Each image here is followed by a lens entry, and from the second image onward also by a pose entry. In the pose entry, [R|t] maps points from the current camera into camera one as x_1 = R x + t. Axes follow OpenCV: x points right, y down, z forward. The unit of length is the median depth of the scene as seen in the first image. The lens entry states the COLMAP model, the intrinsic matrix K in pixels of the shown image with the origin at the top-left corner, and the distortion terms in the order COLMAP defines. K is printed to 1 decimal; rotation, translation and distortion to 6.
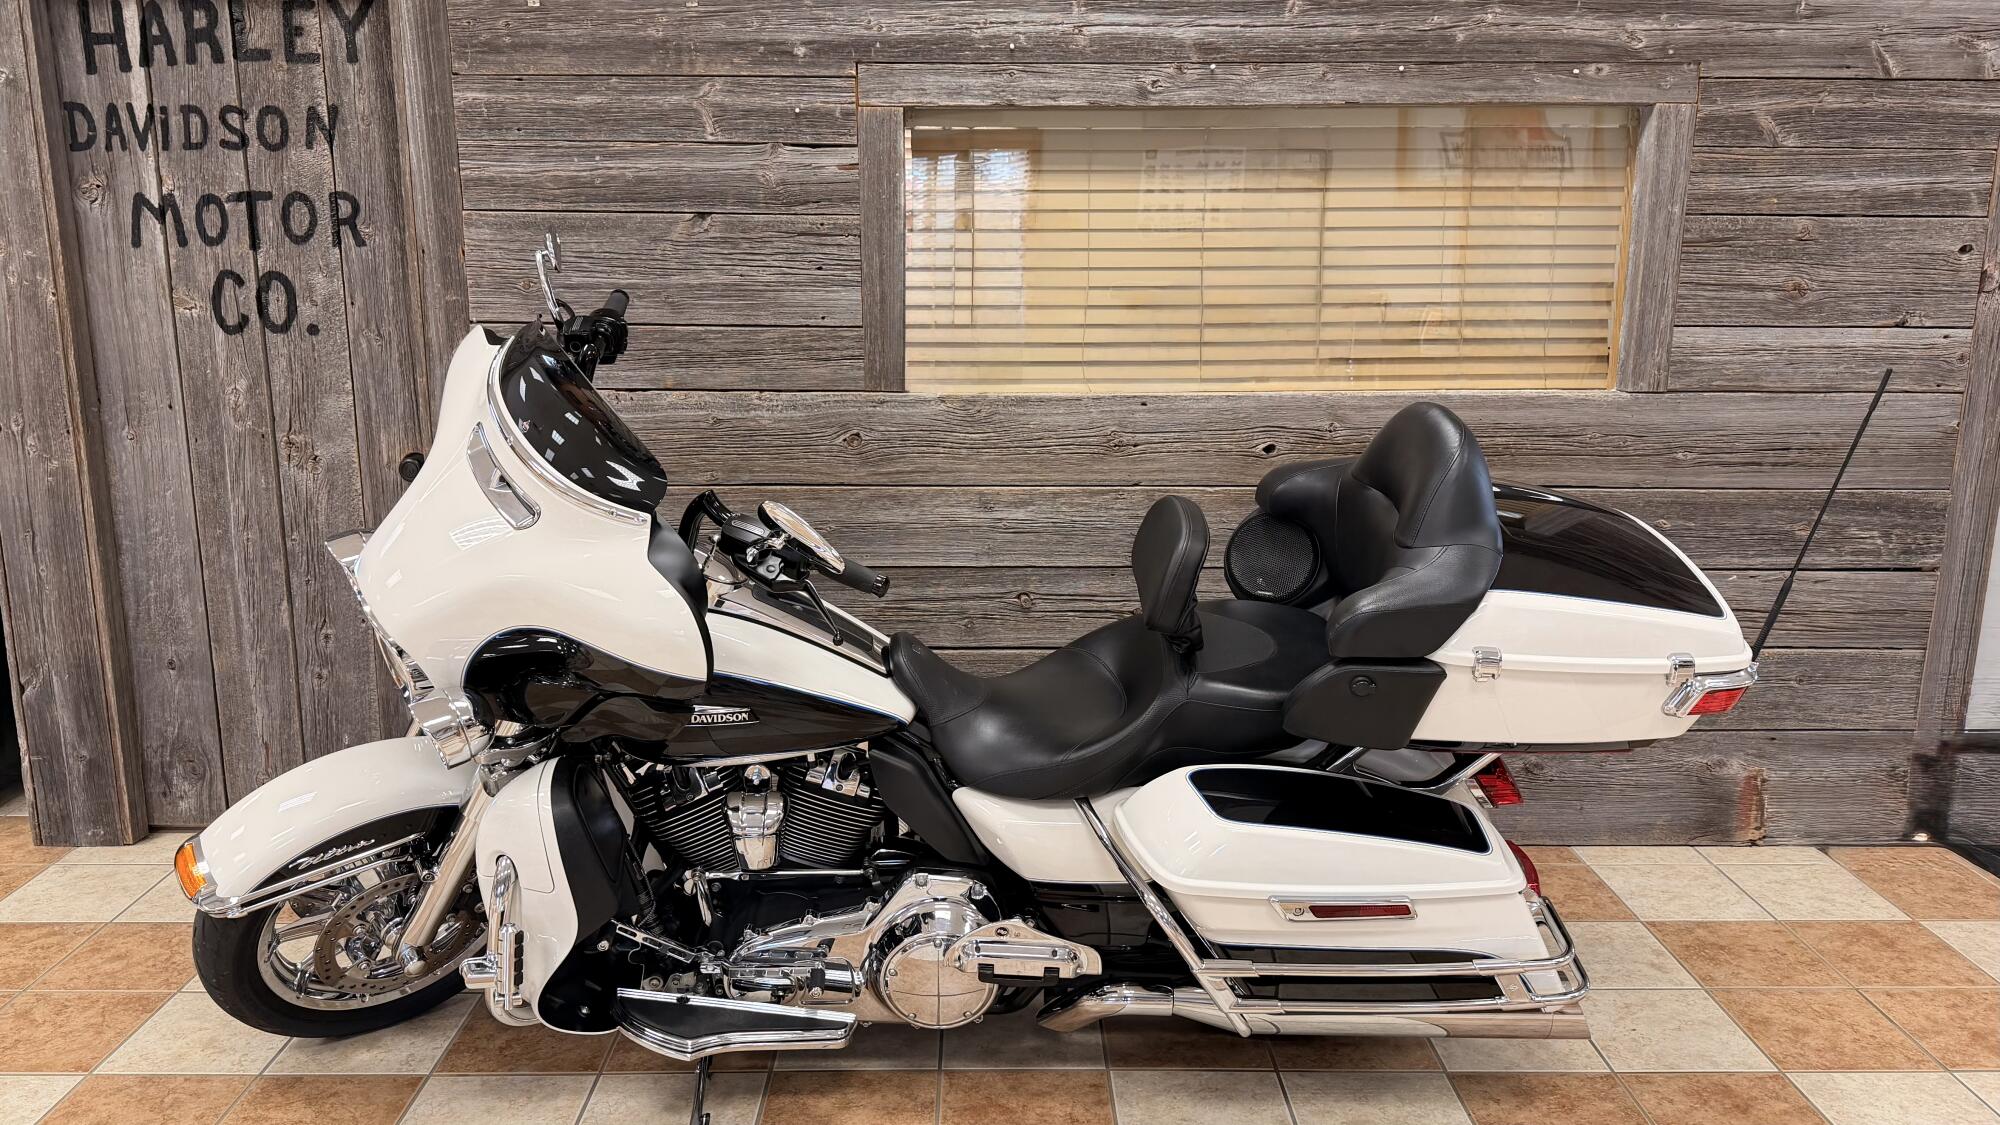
lens RADIAL K [[1410.3, 0, 991.5], [0, 1410.3, 558.3], [0, 0, 1]] dist [0.155440, -0.232970]
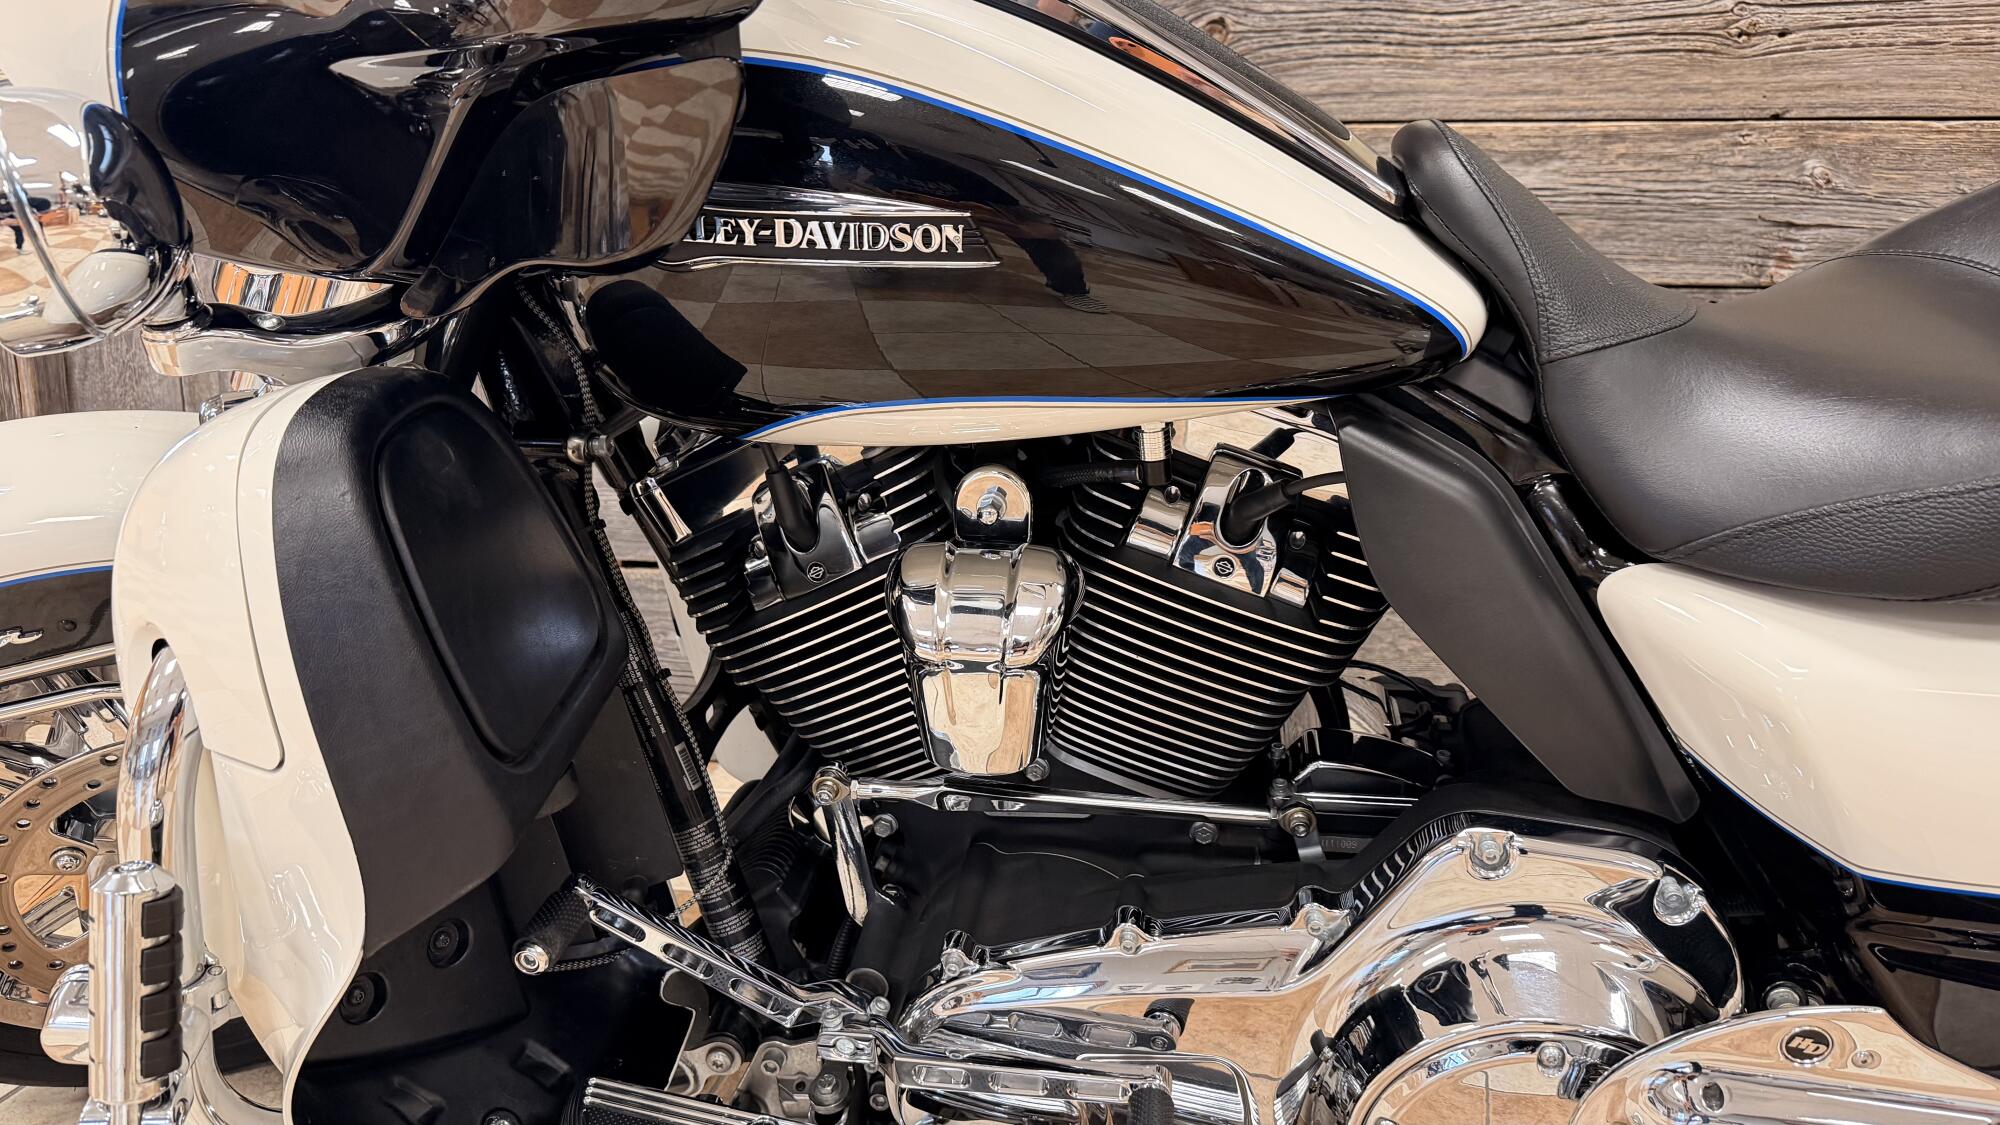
lens RADIAL K [[1407.9, 0, 1003.9], [0, 1407.9, 570.9], [0, 0, 1]] dist [0.088368, -0.134072]
pose [[0.982172, 0.038505, -0.183999, -0.097610], [-0.036535, 0.999233, 0.014084, 0.161681], [0.184400, -0.007111, 0.982826, 0.659211]]
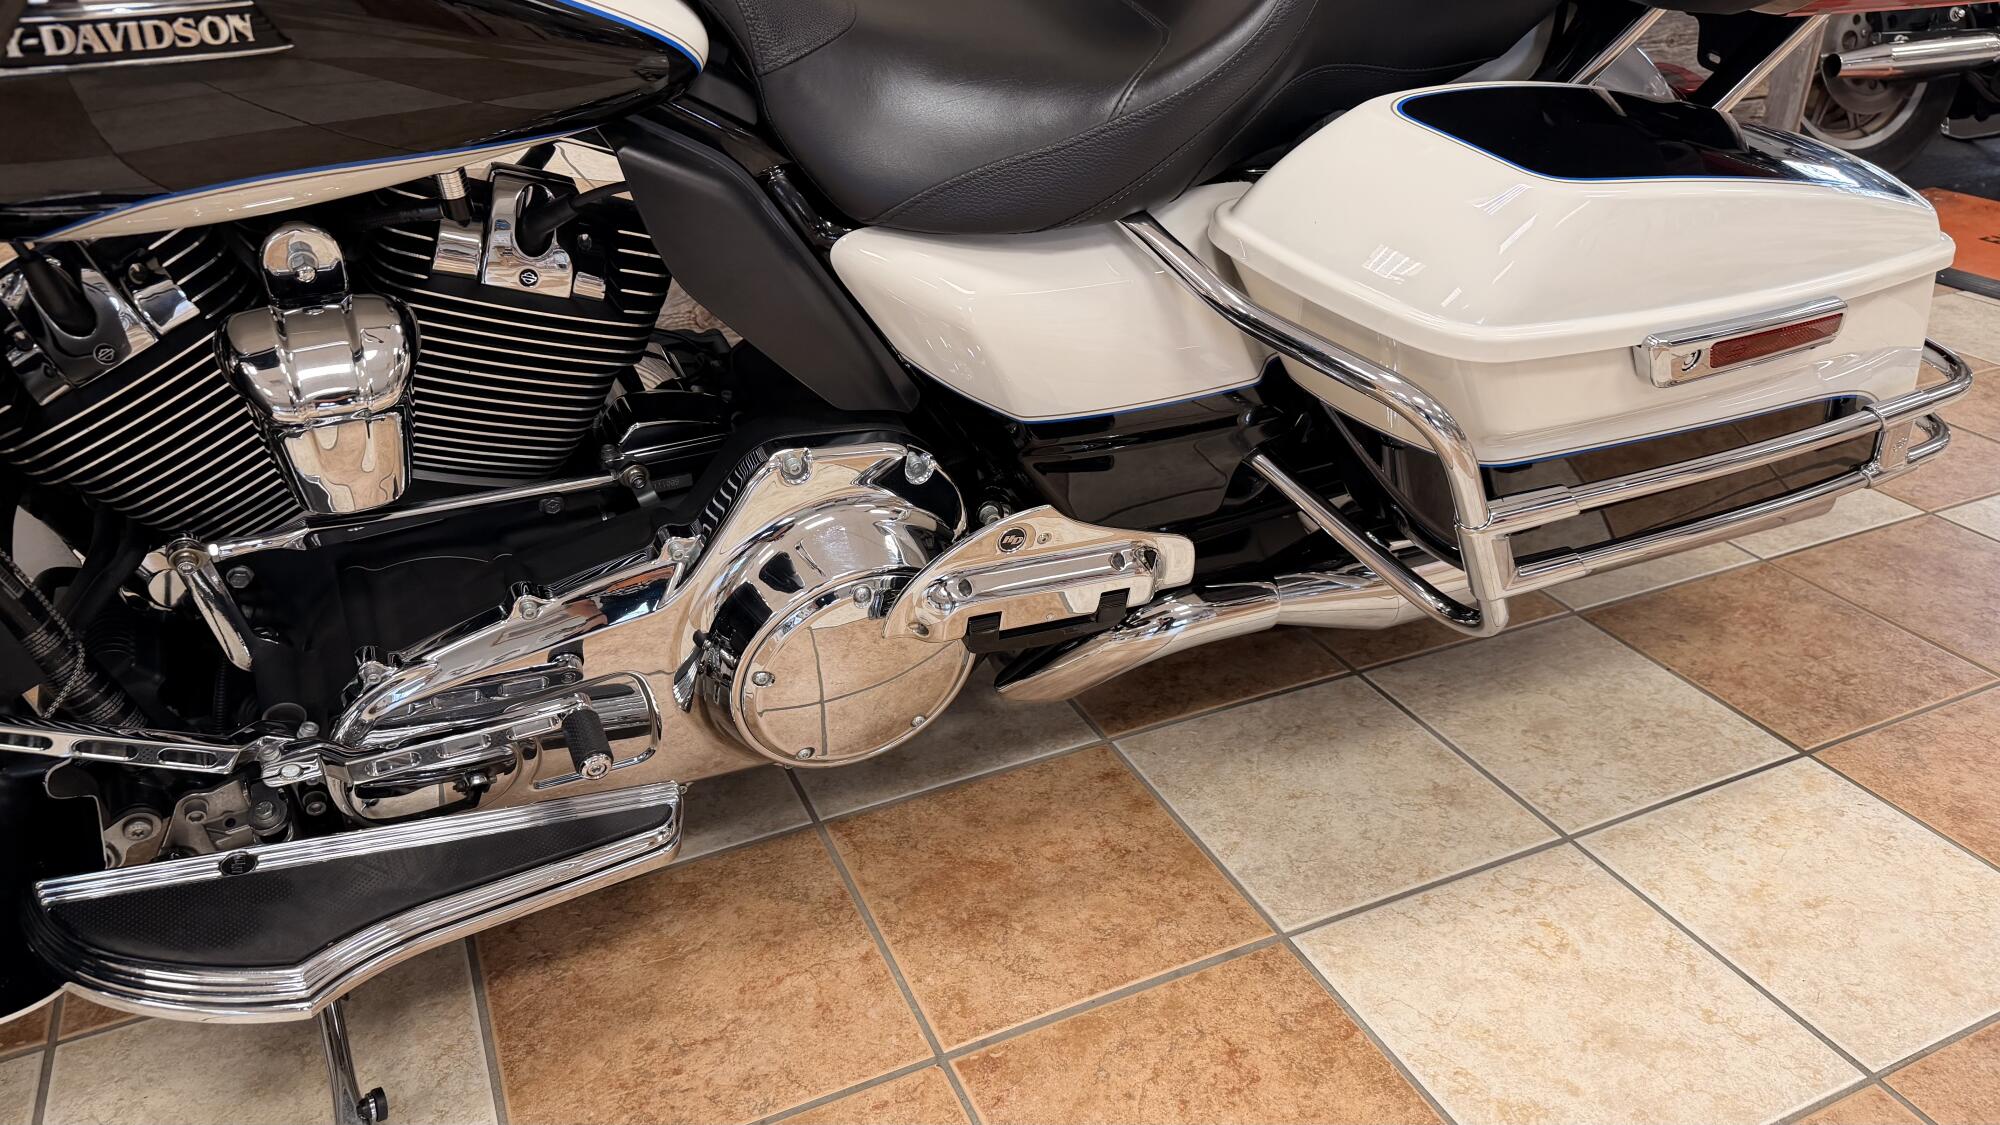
lens RADIAL K [[1410.3, 0, 991.5], [0, 1410.3, 558.3], [0, 0, 1]] dist [0.155440, -0.232970]
pose [[0.920667, -0.200659, 0.334826, -0.139353], [0.100081, 0.950429, 0.294395, 0.132905], [-0.377301, -0.237530, 0.895111, 0.584384]]
